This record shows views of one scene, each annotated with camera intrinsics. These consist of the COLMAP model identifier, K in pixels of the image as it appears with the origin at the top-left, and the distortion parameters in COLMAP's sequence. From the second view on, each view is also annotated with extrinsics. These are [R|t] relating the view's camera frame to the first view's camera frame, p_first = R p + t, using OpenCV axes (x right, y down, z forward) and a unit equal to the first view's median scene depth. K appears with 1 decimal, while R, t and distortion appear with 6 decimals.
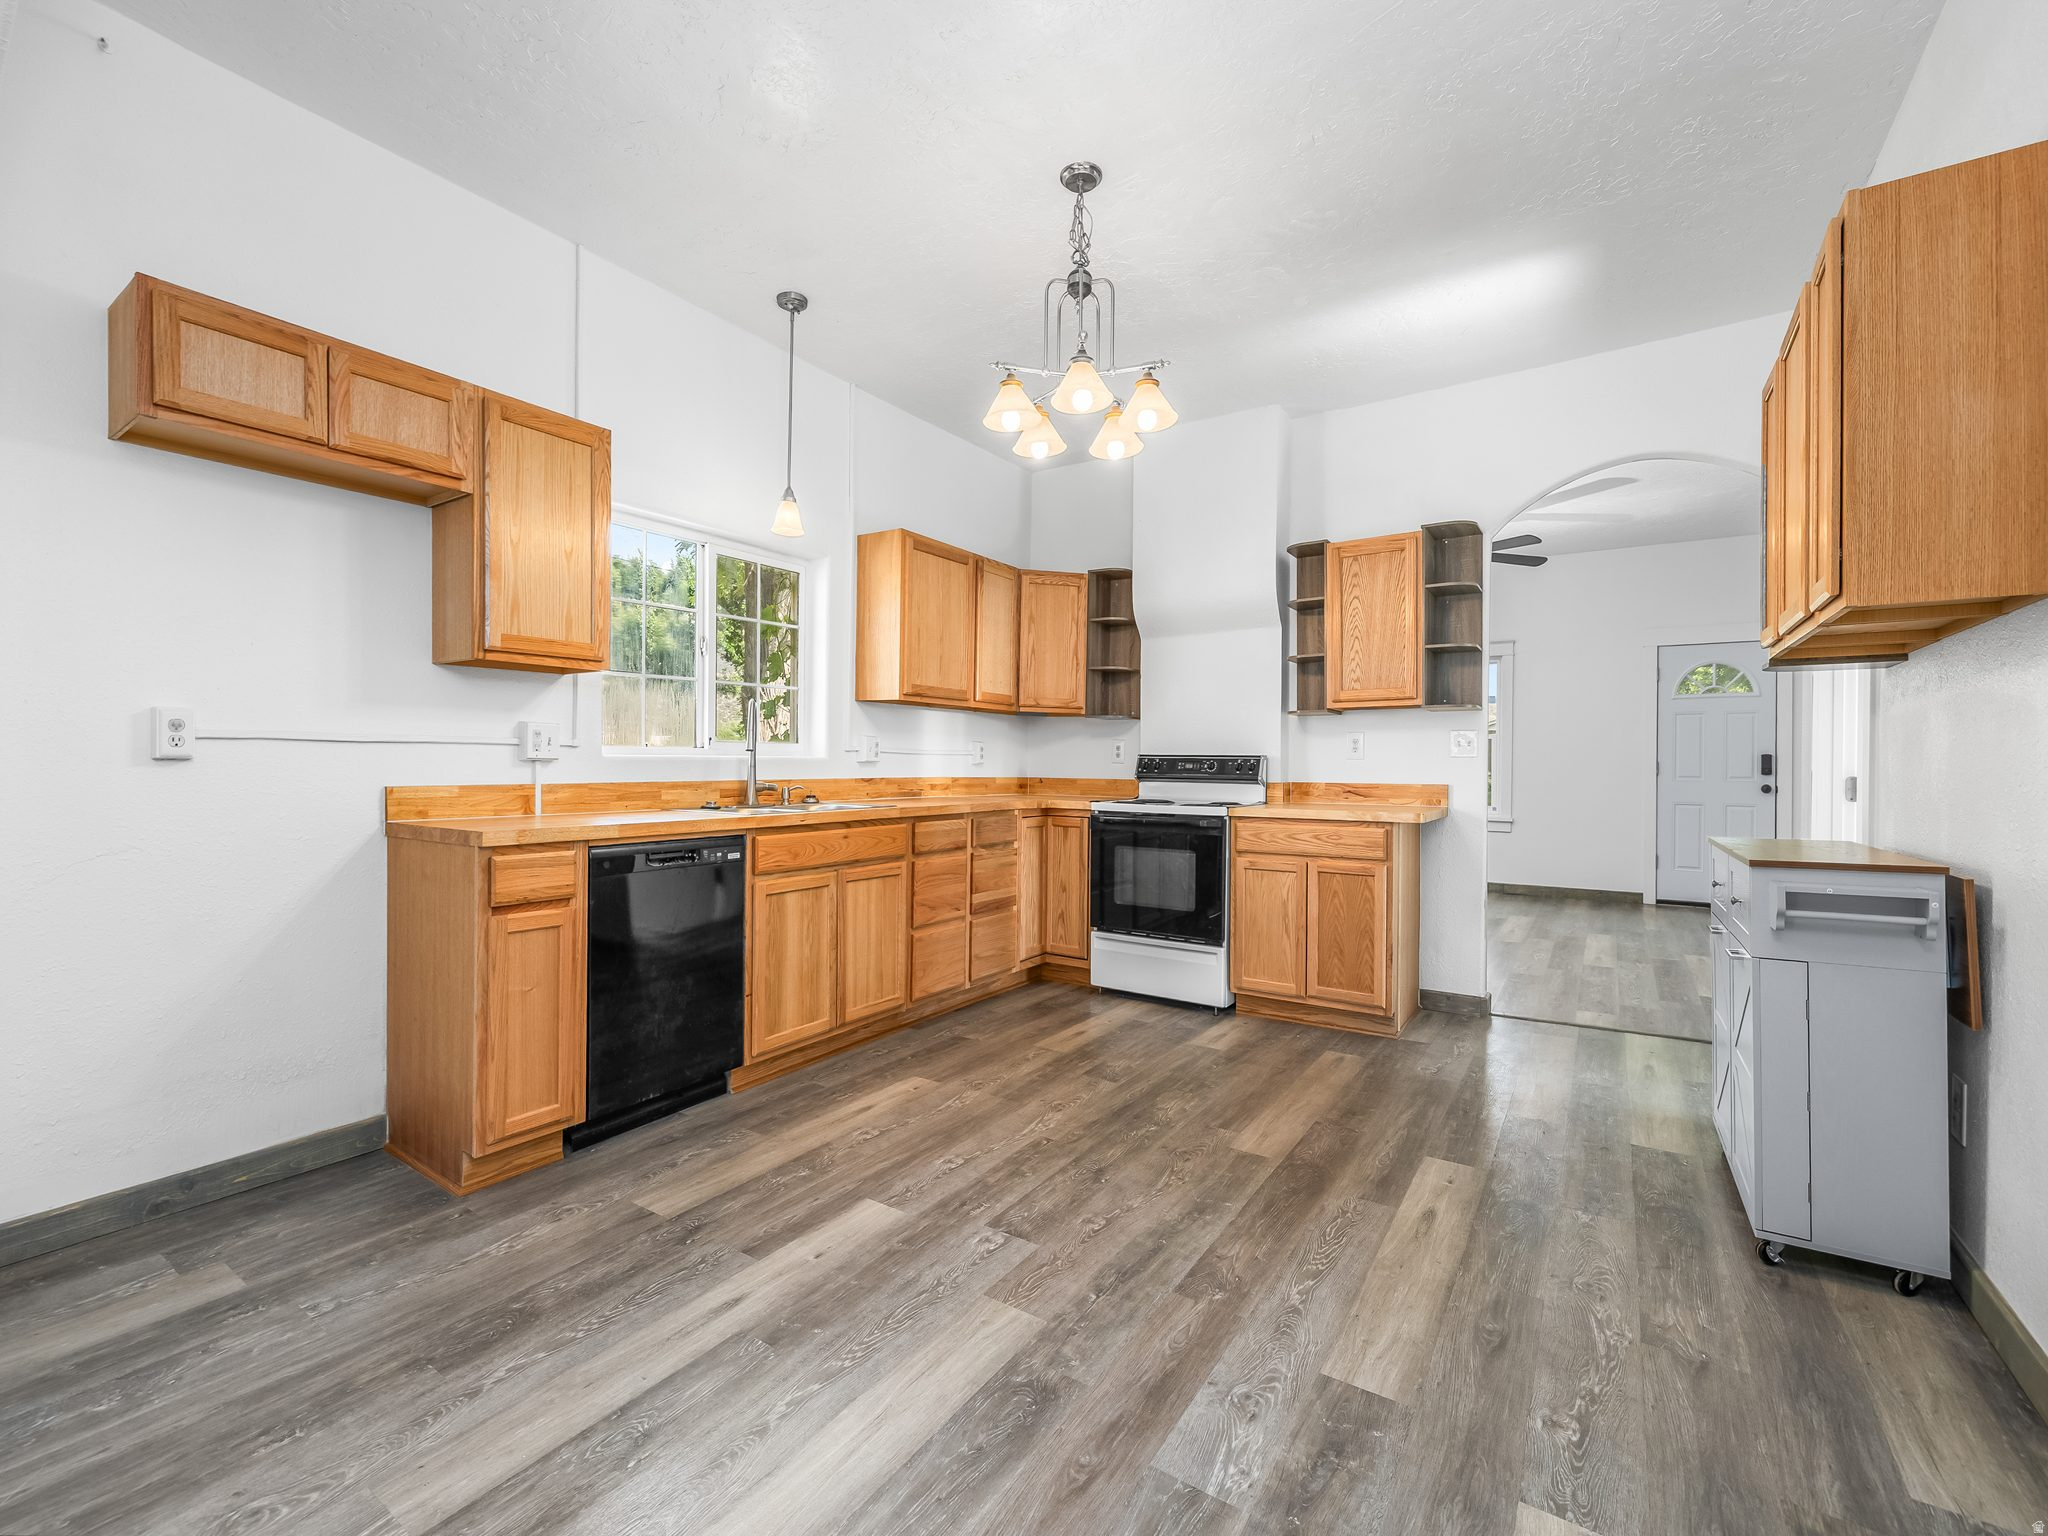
lens RADIAL K [[837.1, 0, 989.5], [0, 837.1, 769.5], [0, 0, 1]] dist [-0.001785, 0.000202]
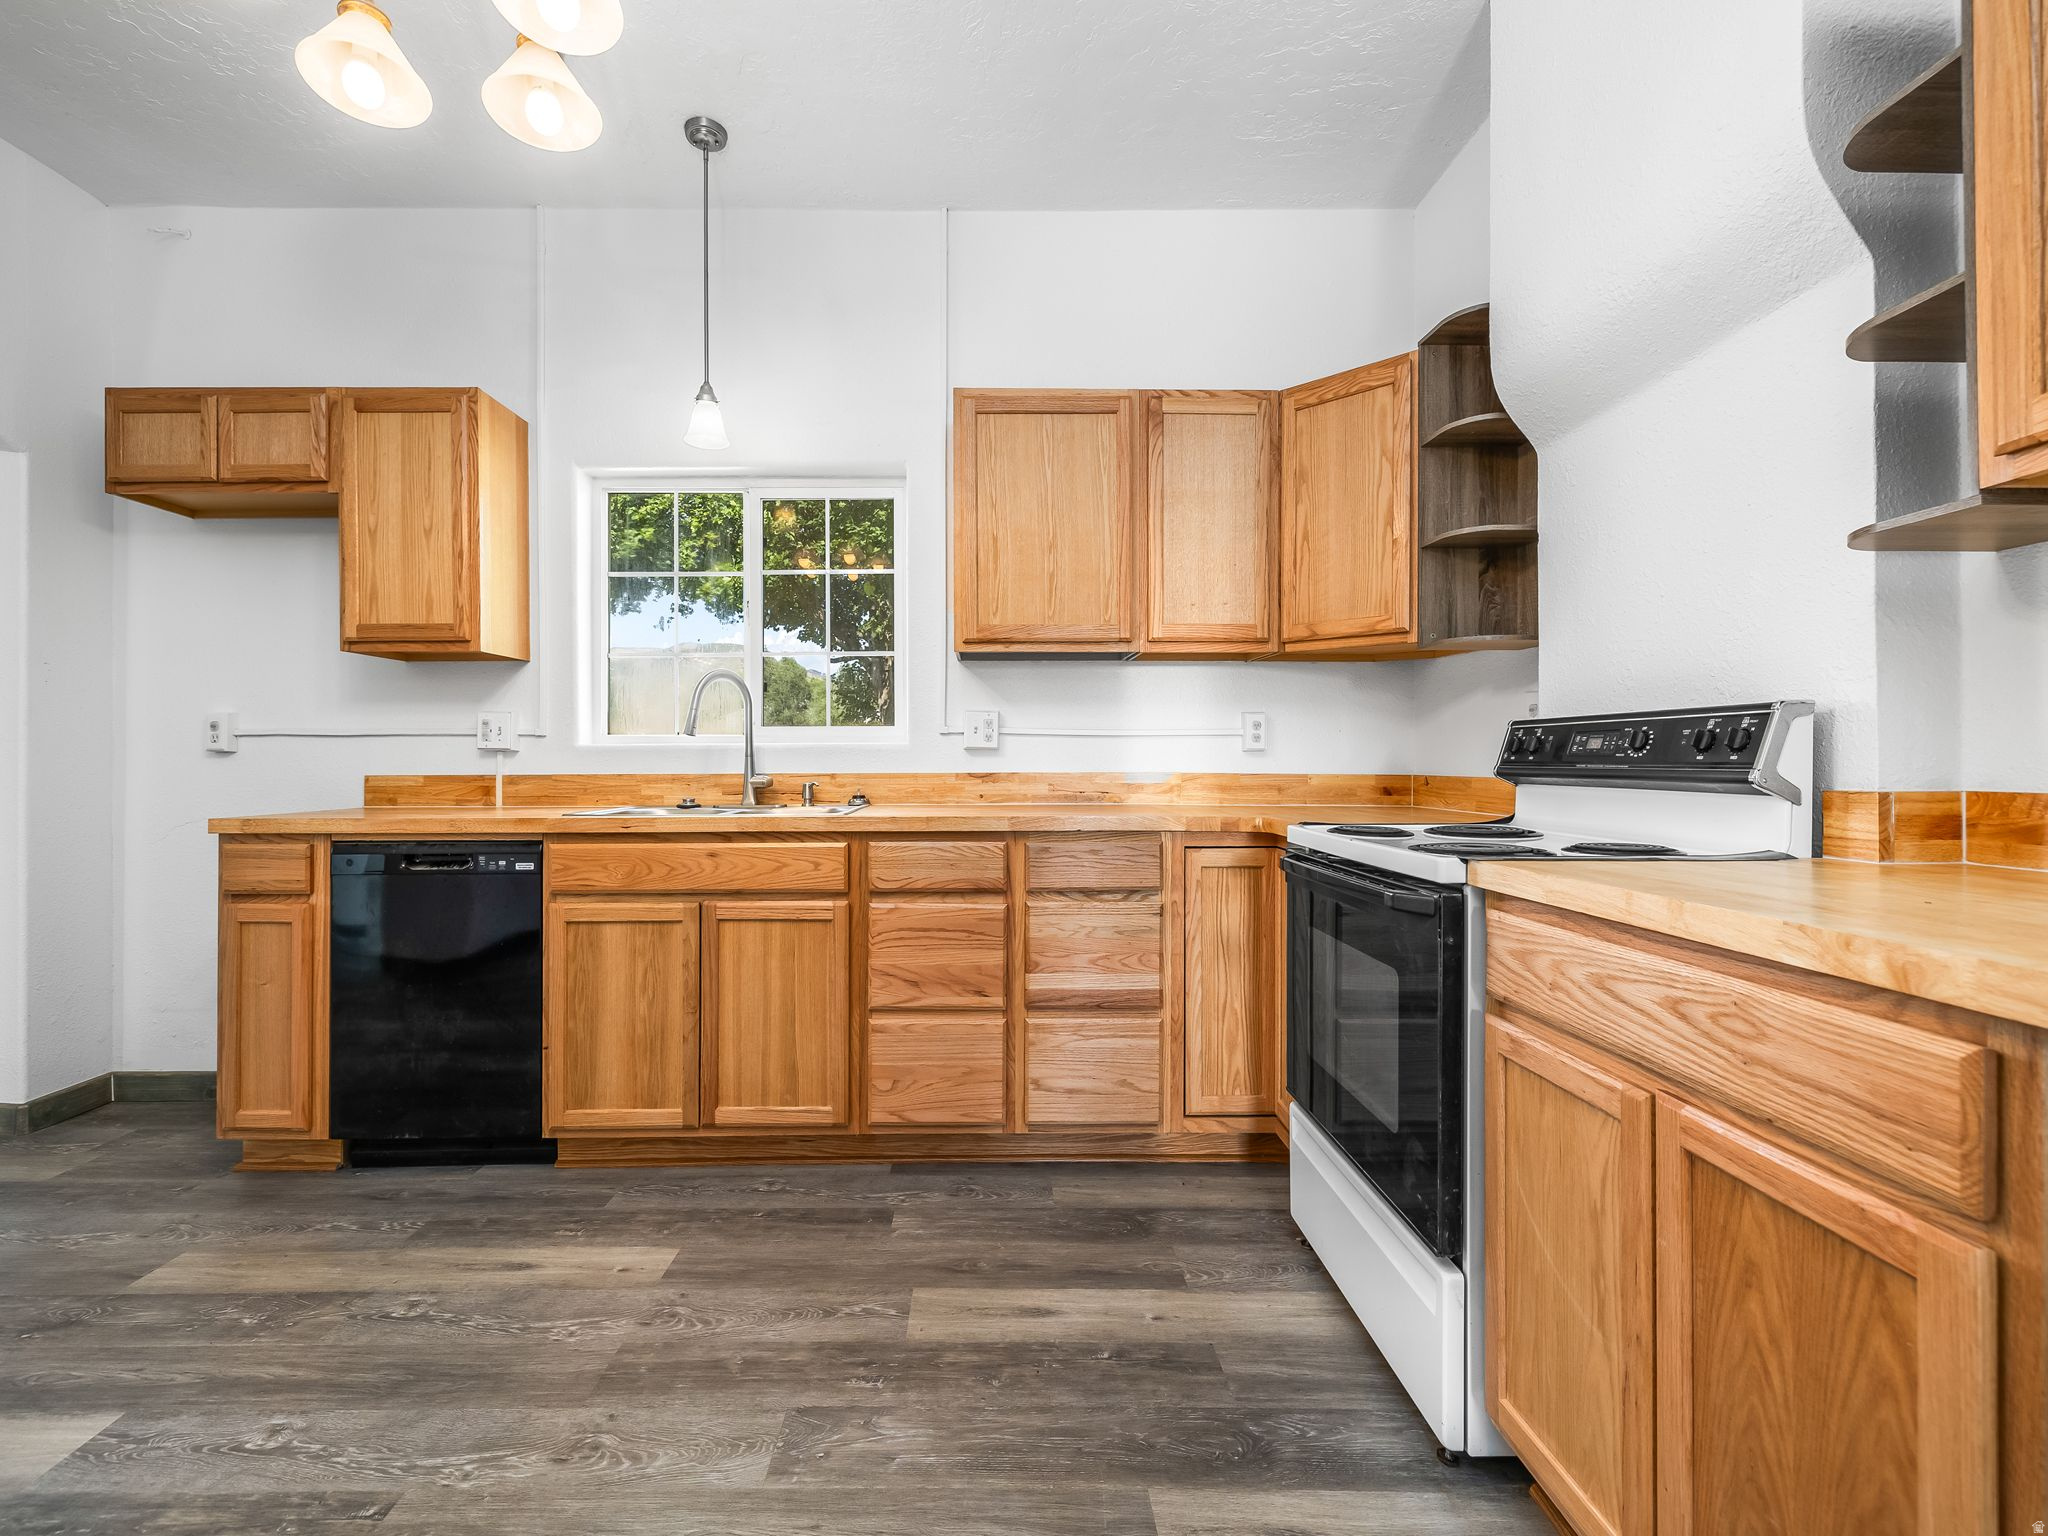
lens RADIAL K [[837.1, 0, 989.5], [0, 837.1, 769.5], [0, 0, 1]] dist [-0.001785, 0.000202]
pose [[0.604812, -0.003564, -0.796360, 0.508623], [-0.000654, 0.999987, -0.004972, 0.013064], [0.796368, 0.003528, 0.604802, 0.752279]]
